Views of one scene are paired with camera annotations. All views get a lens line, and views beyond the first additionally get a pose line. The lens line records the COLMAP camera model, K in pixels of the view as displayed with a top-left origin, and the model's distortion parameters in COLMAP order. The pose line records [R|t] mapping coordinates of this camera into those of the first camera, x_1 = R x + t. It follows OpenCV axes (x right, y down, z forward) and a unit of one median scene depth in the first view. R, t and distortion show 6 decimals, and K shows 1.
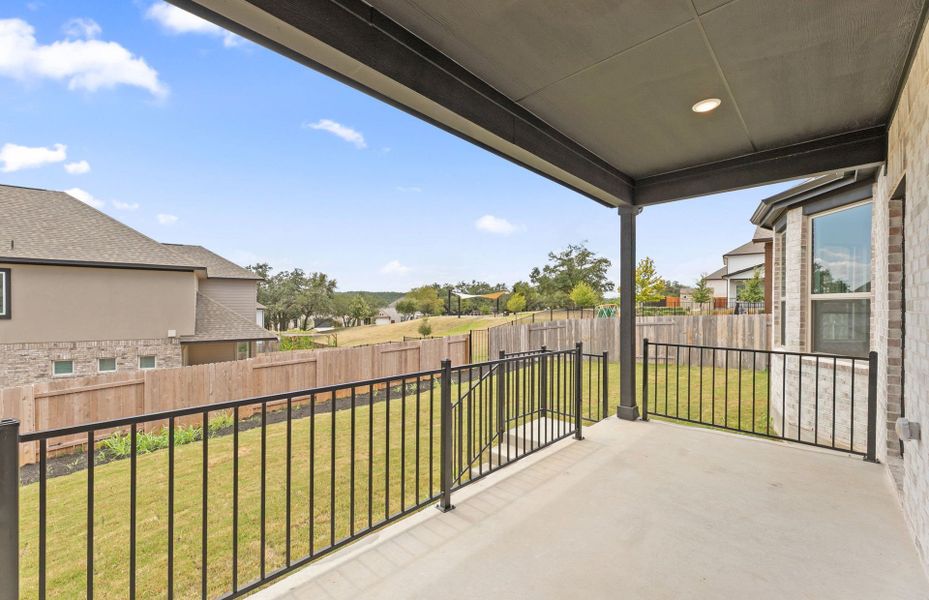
lens RADIAL K [[375.9, 0, 461.9], [0, 375.9, 308.9], [0, 0, 1]] dist [0.000331, 0.000635]
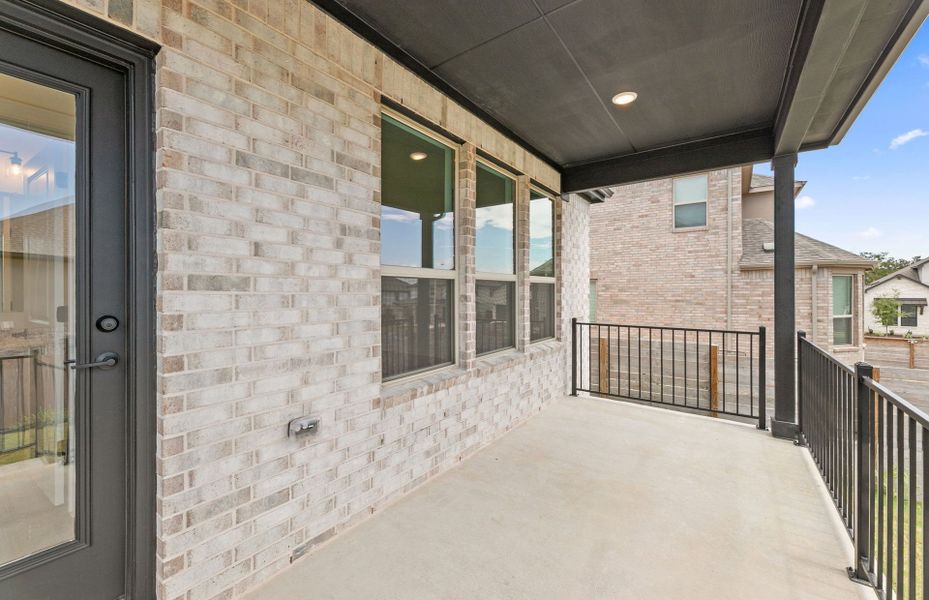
lens RADIAL K [[375.9, 0, 463.6], [0, 375.9, 291.9], [0, 0, 1]] dist [0.000331, 0.000635]
pose [[-0.989075, -0.002108, -0.147395, 0.142861], [-0.001985, 0.999998, -0.000982, 0.001228], [0.147397, -0.000679, -0.989077, 0.286939]]
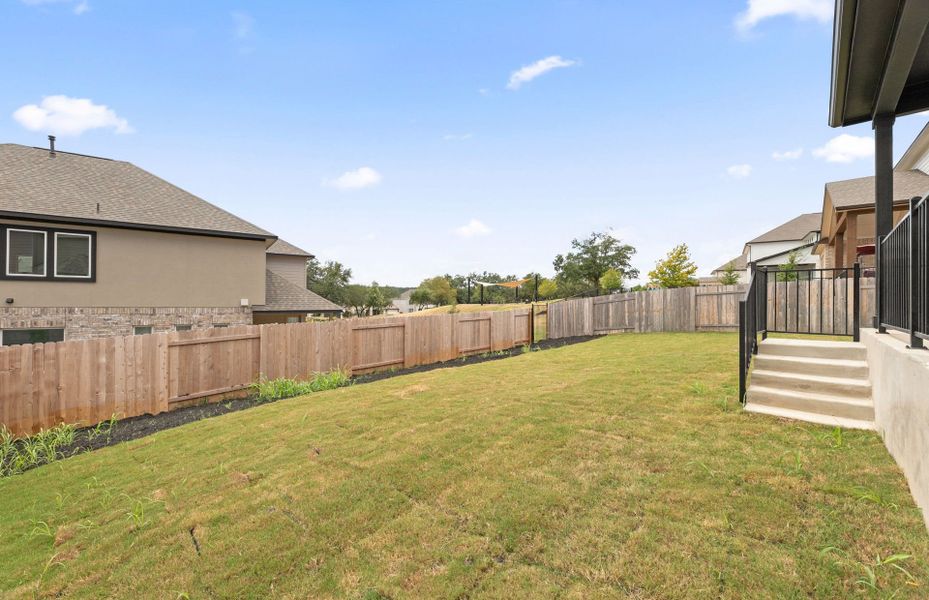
lens RADIAL K [[375.9, 0, 464.5], [0, 375.9, 298.3], [0, 0, 1]] dist [0.000331, 0.000635]
pose [[0.999975, 0.003999, 0.005803, -0.225827], [-0.003915, 0.999889, -0.014397, 0.076561], [-0.005860, 0.014374, 0.999880, 0.006460]]
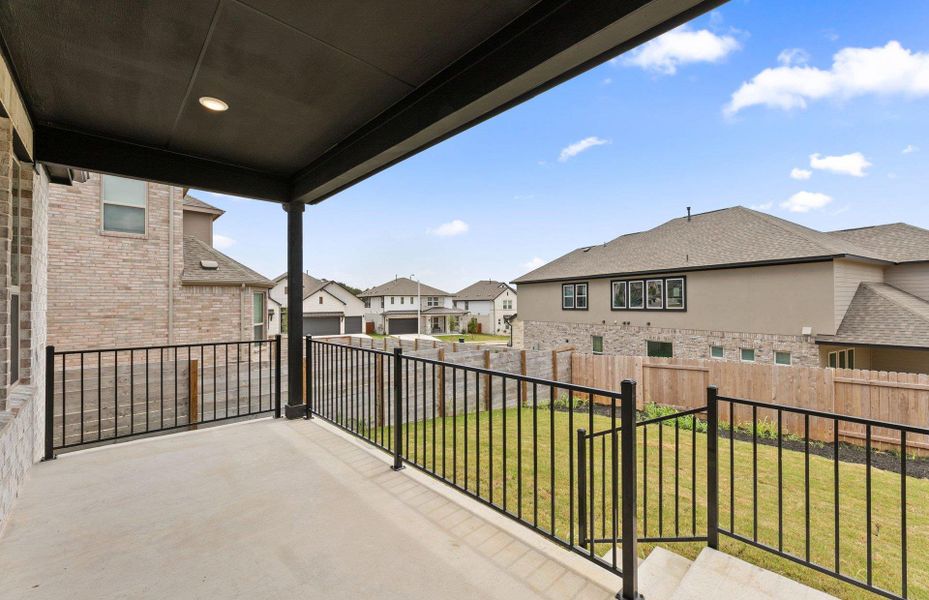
lens RADIAL K [[375.9, 0, 459.3], [0, 375.9, 303.1], [0, 0, 1]] dist [0.000331, 0.000635]
pose [[-0.051806, -0.004532, -0.998647, 0.214758], [0.002966, 0.999985, -0.004692, -0.000503], [0.998653, -0.003205, -0.051792, 0.231193]]
